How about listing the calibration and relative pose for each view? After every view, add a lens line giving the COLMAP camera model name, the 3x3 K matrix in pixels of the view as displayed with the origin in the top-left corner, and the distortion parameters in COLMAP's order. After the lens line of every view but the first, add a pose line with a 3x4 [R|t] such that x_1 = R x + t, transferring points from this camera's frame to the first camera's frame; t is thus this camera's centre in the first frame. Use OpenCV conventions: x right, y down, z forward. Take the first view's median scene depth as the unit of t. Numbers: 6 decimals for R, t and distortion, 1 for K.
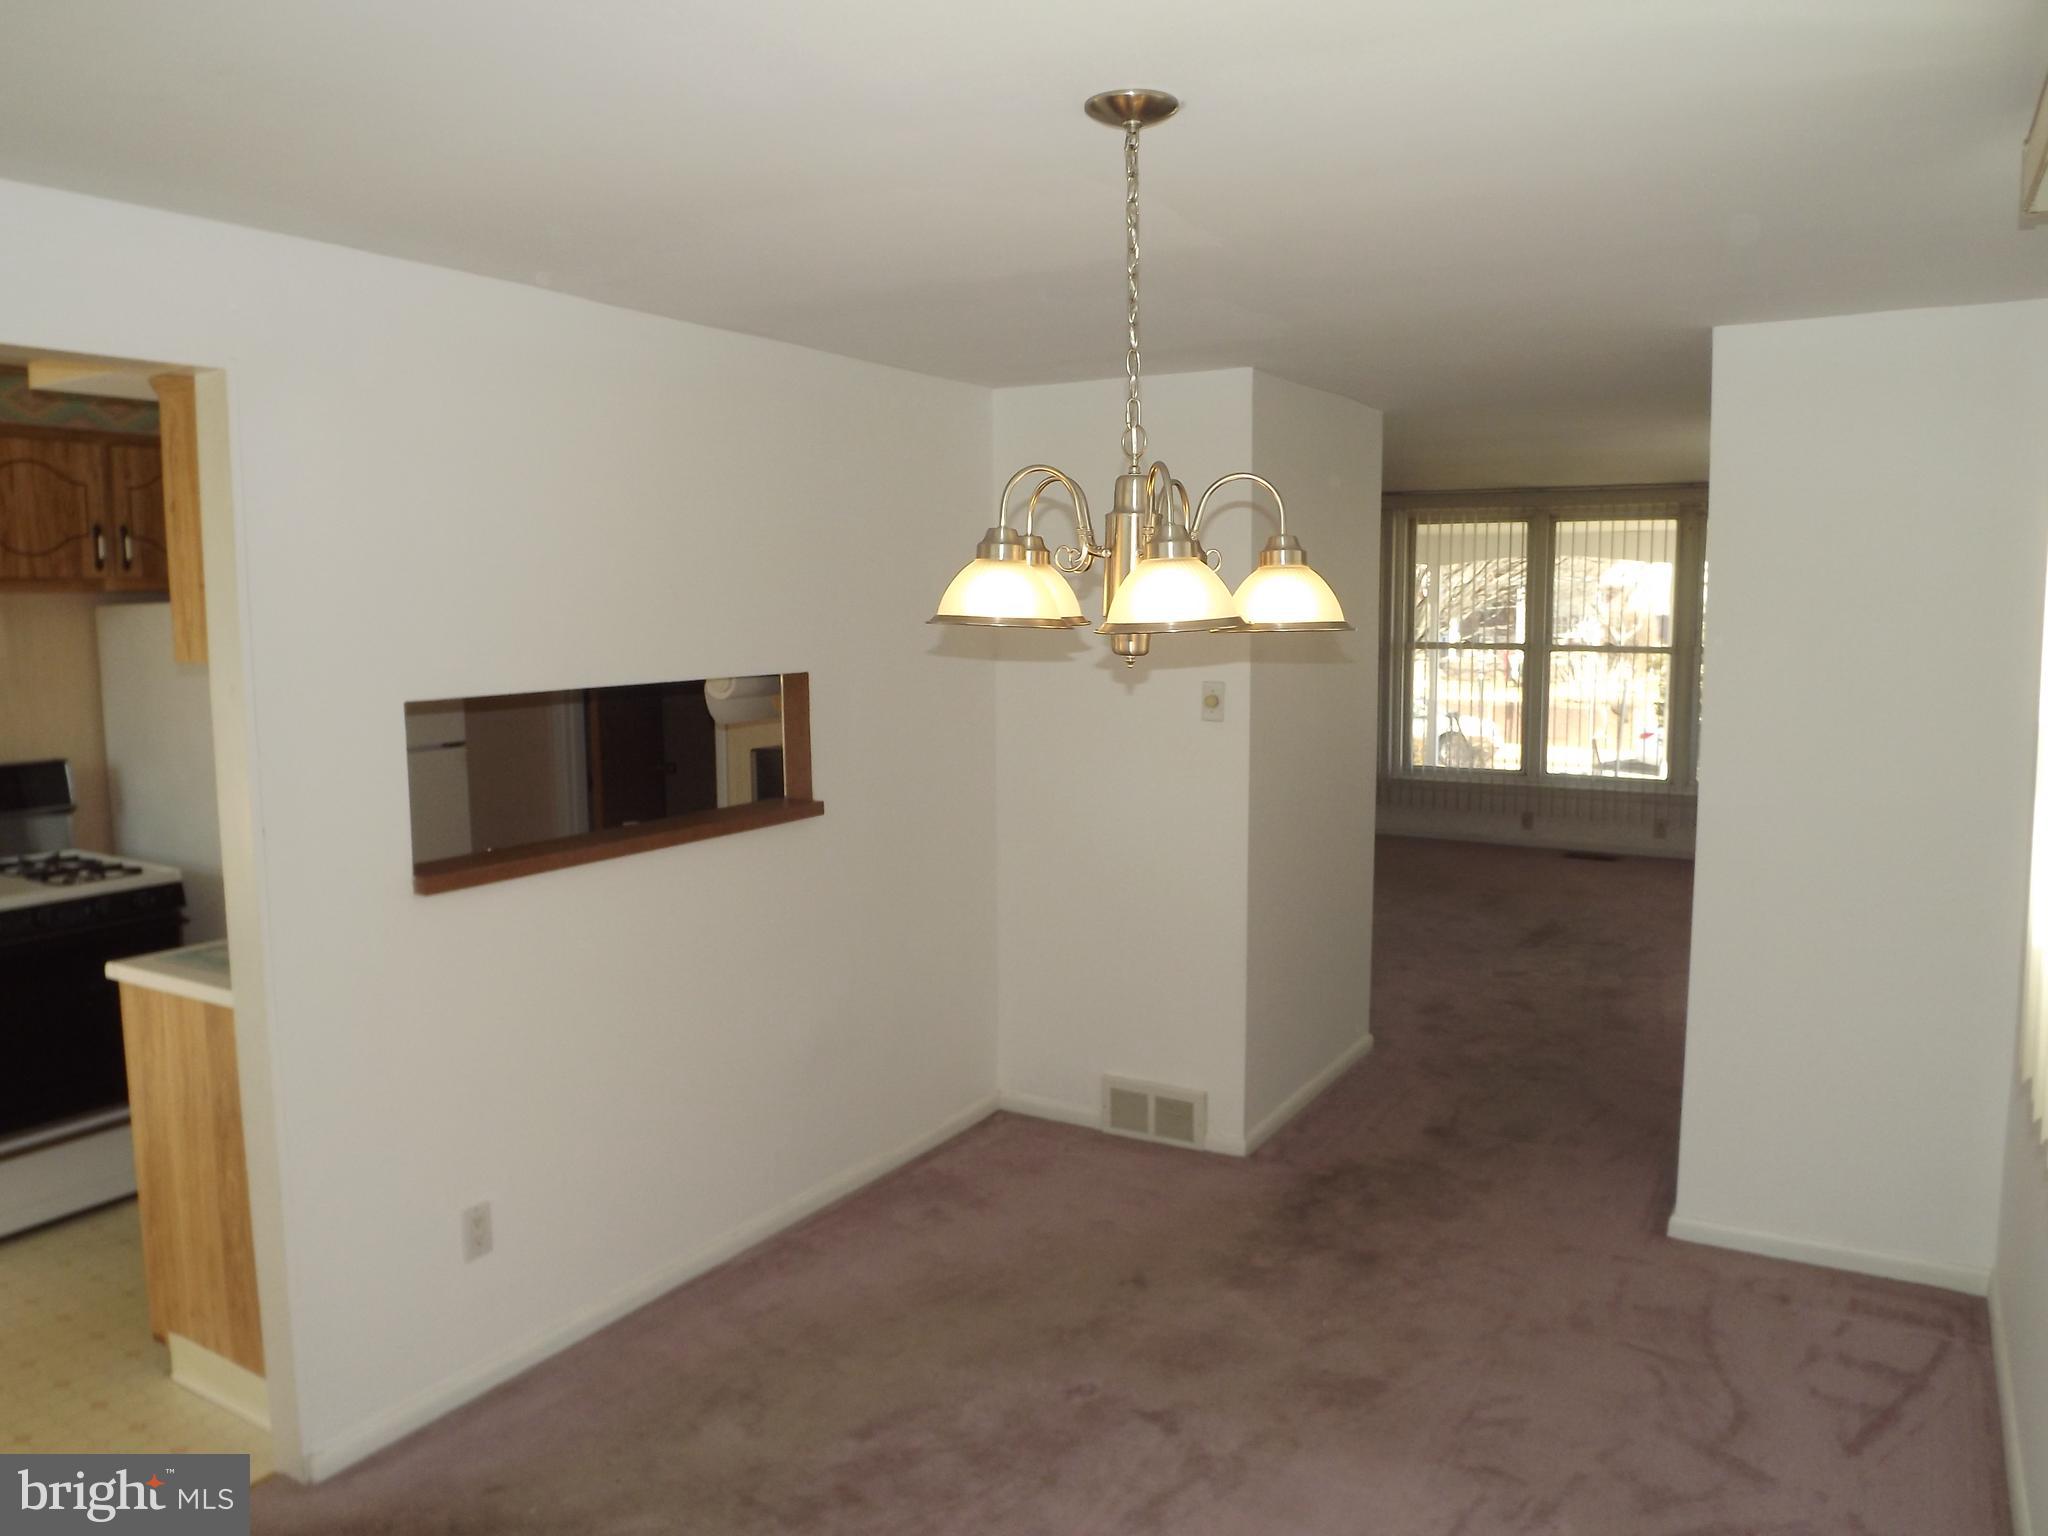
lens RADIAL K [[1463.8, 0, 1040.5], [0, 1463.8, 770.7], [0, 0, 1]] dist [-0.045783, -0.000401]
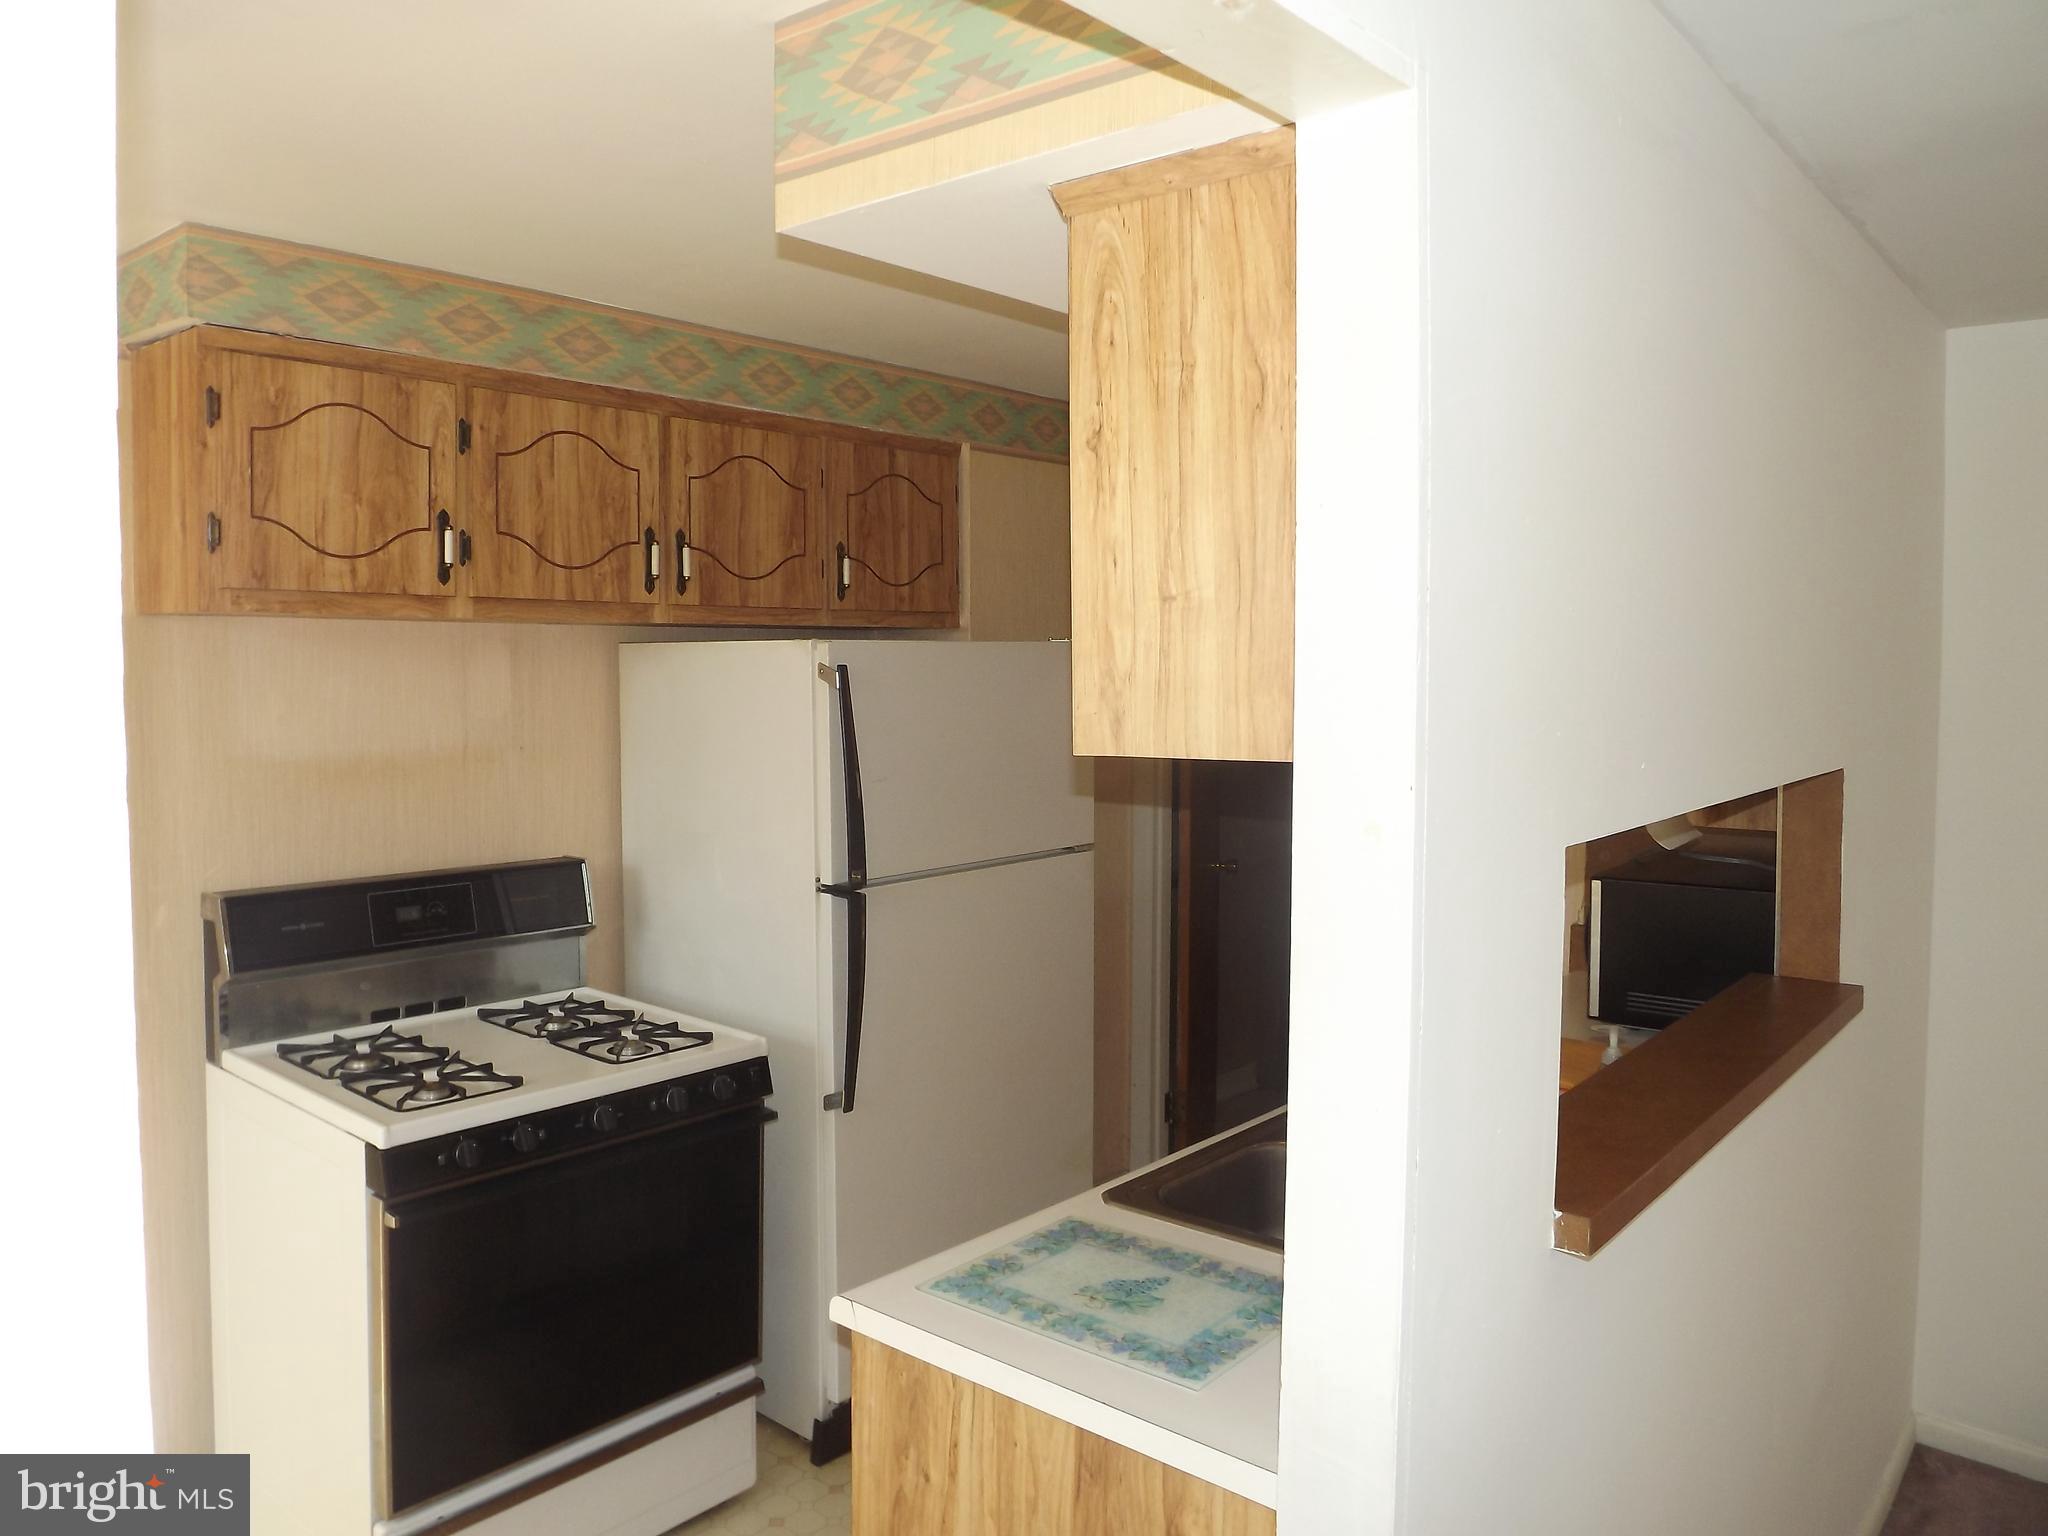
lens RADIAL K [[1463.8, 0, 1018.6], [0, 1463.8, 748.5], [0, 0, 1]] dist [-0.045783, -0.000401]
pose [[0.985148, 0.020228, -0.170513, -0.358558], [-0.029471, 0.998220, -0.051853, -0.032453], [0.169161, 0.056108, 0.983990, 0.336632]]
